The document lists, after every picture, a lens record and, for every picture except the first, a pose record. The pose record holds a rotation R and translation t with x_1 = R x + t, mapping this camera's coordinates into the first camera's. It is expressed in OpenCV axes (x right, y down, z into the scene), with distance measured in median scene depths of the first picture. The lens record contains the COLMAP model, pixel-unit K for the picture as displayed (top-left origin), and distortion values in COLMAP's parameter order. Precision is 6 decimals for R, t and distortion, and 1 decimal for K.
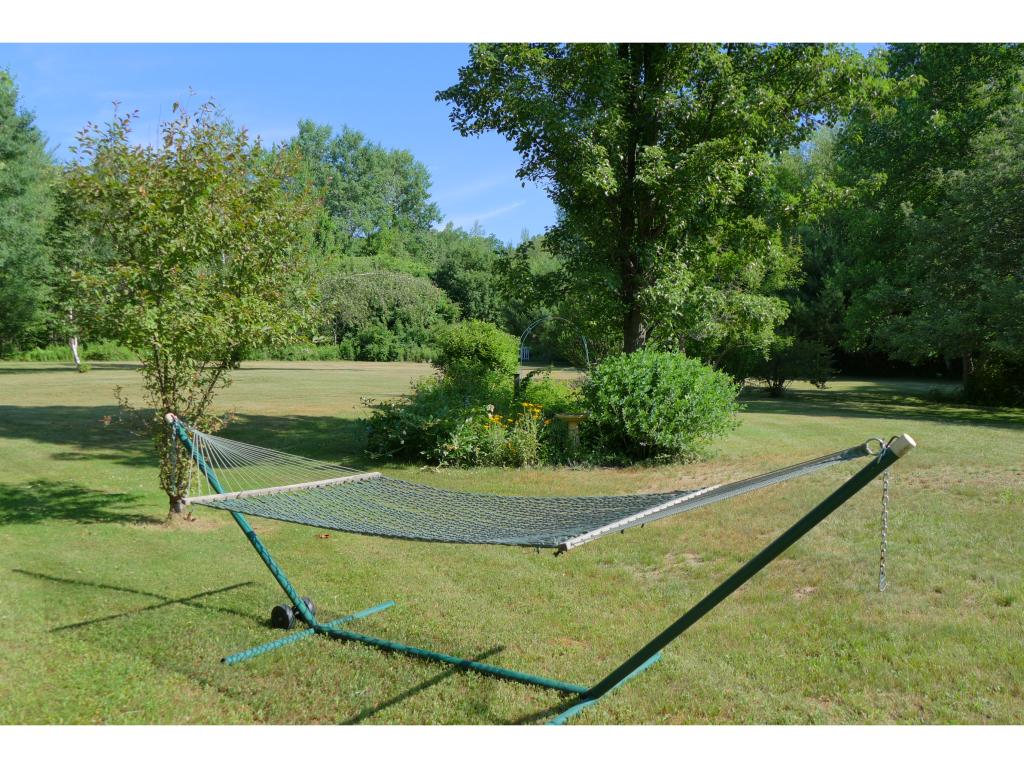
lens RADIAL K [[893.9, 0, 515.0], [0, 893.9, 377.1], [0, 0, 1]] dist [-0.042970, 0.029023]
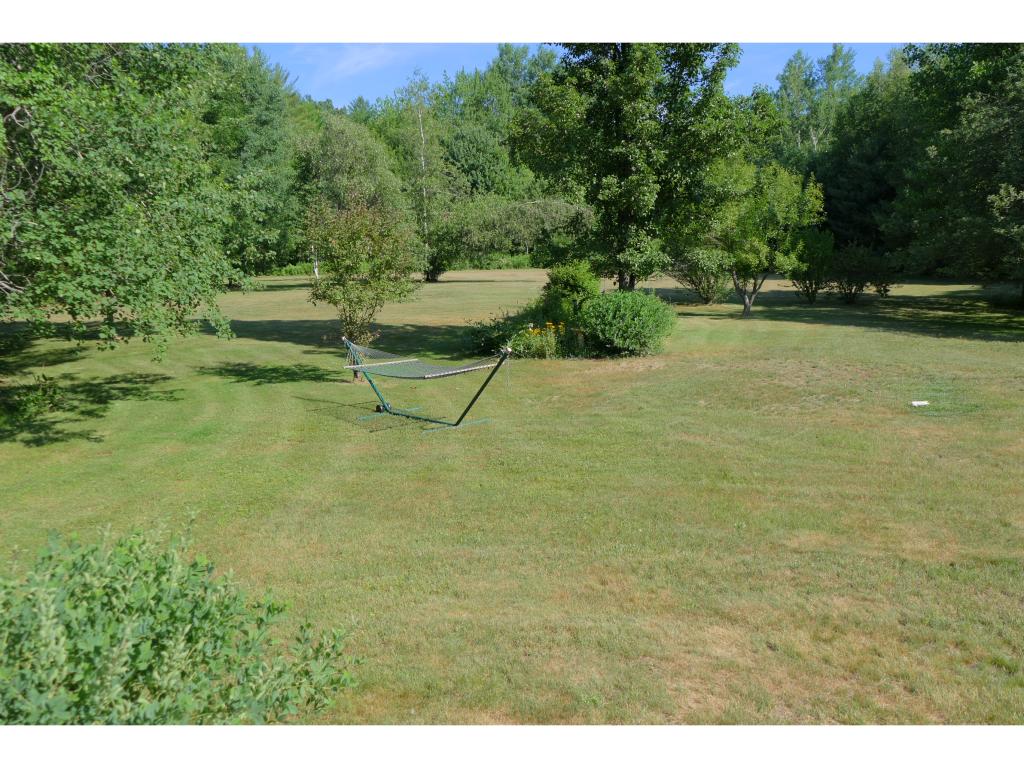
lens RADIAL K [[893.9, 0, 508.5], [0, 893.9, 384.6], [0, 0, 1]] dist [-0.042970, 0.029023]
pose [[0.967508, 0.013408, -0.252483, 0.374049], [0.018536, 0.992145, 0.123715, -0.067719], [0.252159, -0.124375, 0.959660, -0.712288]]
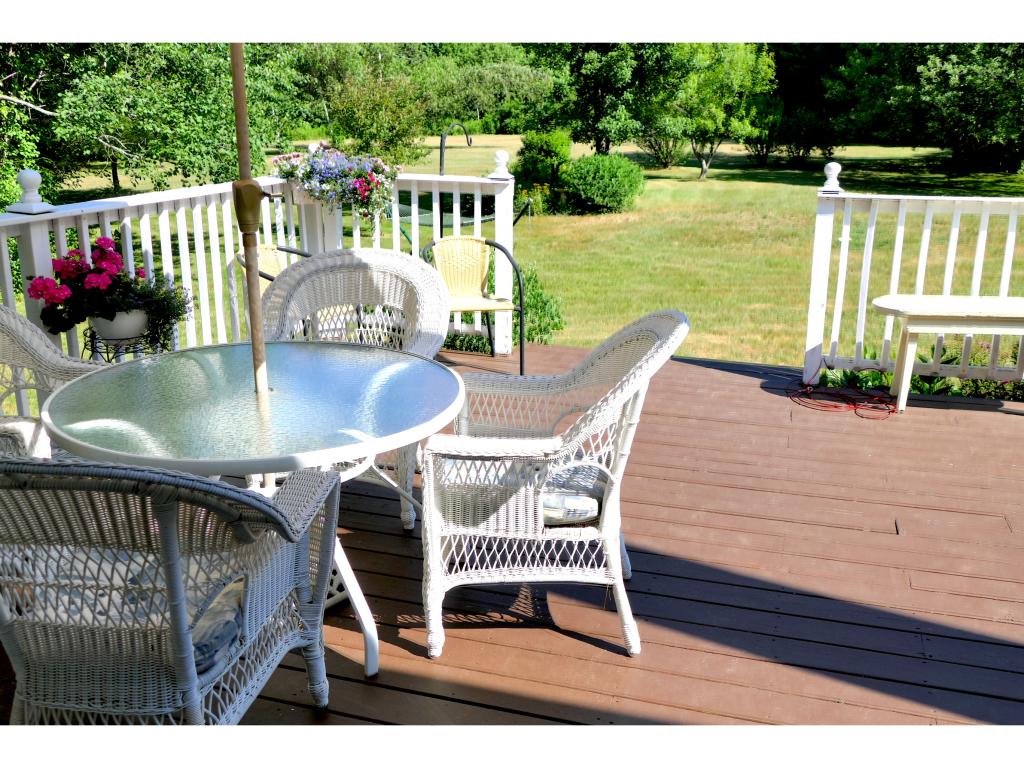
lens RADIAL K [[937.1, 0, 512.7], [0, 937.1, 377.7], [0, 0, 1]] dist [-0.011024, 0.000000]
pose [[0.983273, 0.020894, -0.180933, 0.343754], [0.025021, 0.968484, 0.247816, -0.070247], [0.180409, -0.248198, 0.951762, -1.099739]]
